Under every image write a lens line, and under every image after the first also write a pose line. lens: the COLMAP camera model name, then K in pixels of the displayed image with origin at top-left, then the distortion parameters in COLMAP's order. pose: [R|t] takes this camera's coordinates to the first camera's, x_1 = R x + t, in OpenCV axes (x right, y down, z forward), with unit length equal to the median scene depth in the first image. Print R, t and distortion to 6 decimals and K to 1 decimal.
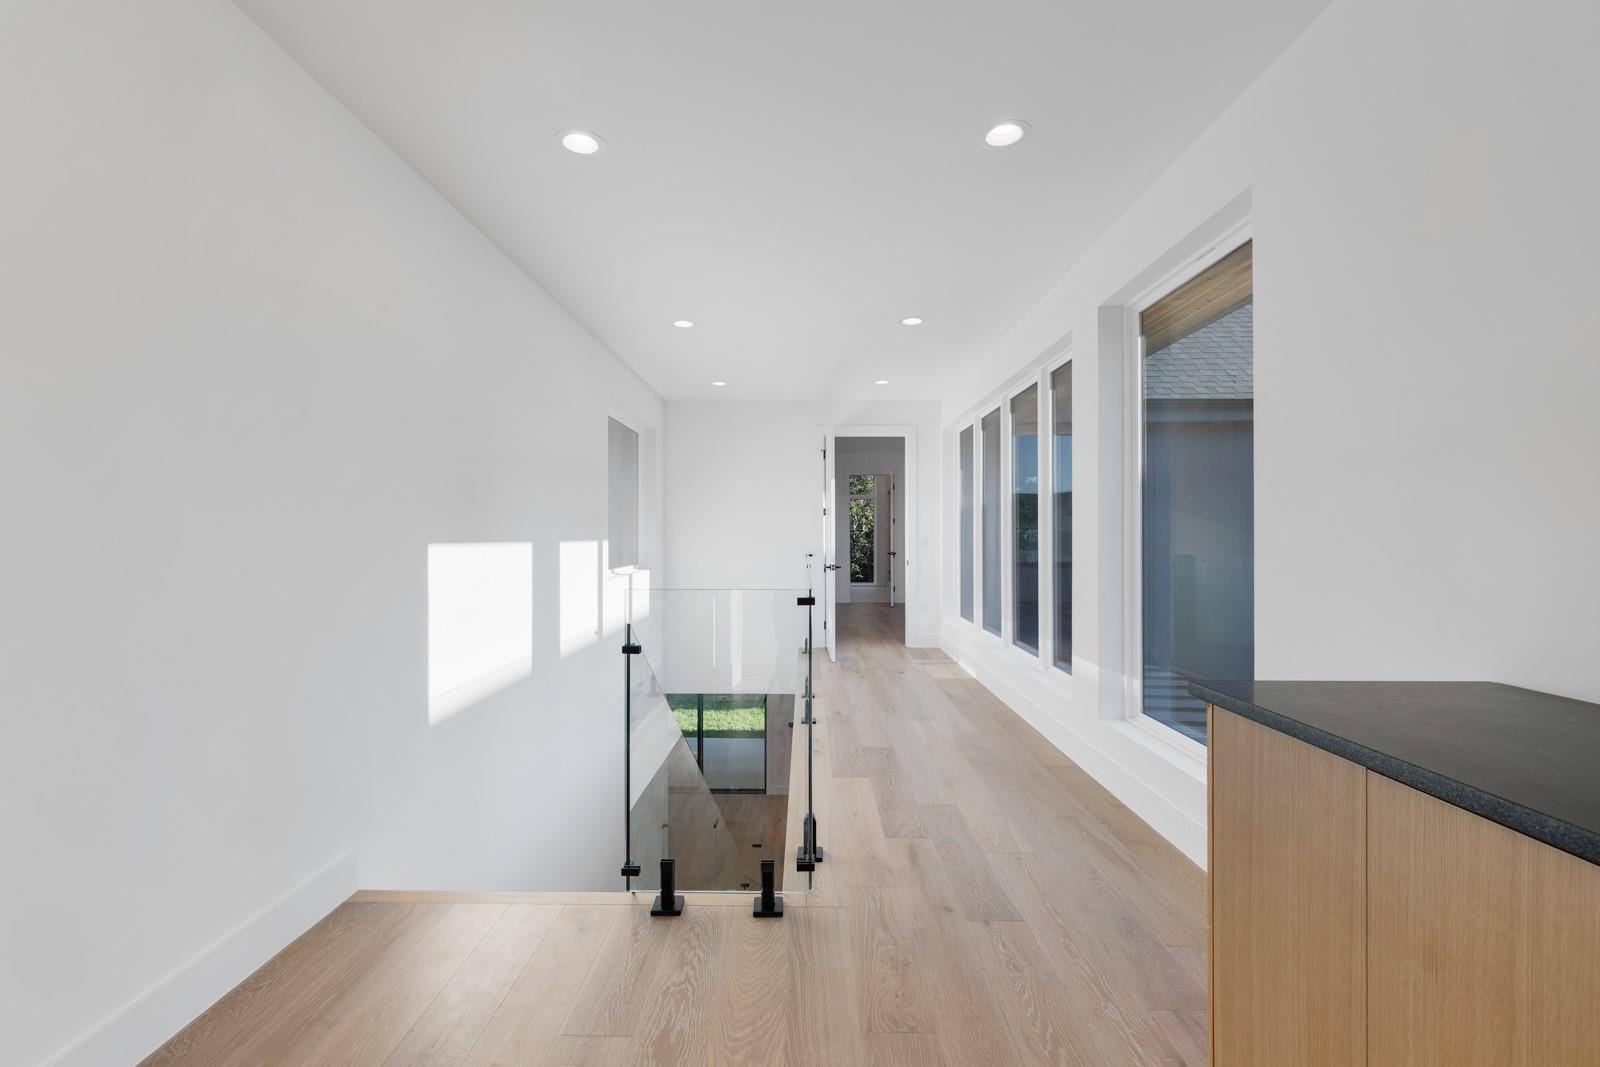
lens RADIAL K [[684.7, 0, 790.5], [0, 684.7, 544.9], [0, 0, 1]] dist [0.000684, 0.000834]
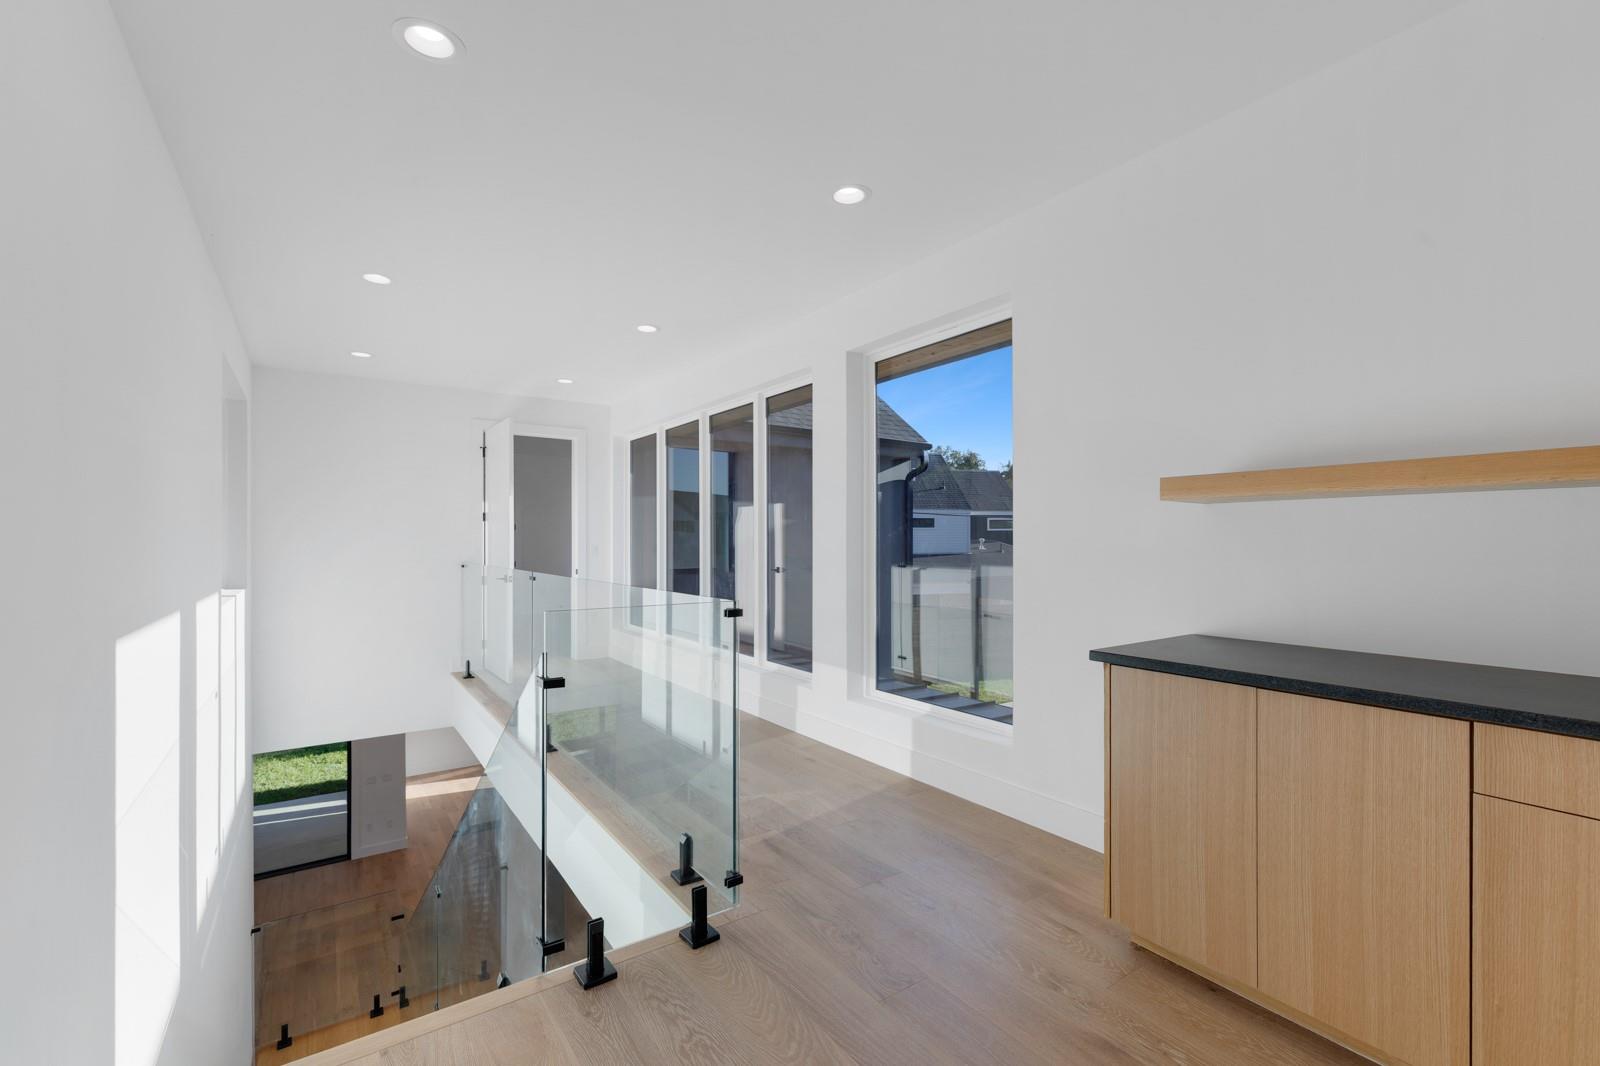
lens RADIAL K [[687.1, 0, 791.9], [0, 687.1, 548.6], [0, 0, 1]] dist [0.001449, 0.000554]
pose [[0.808379, -0.005931, 0.588632, -0.491485], [0.007753, 0.999970, -0.000572, -0.010196], [-0.588611, 0.005026, 0.808401, 0.144304]]
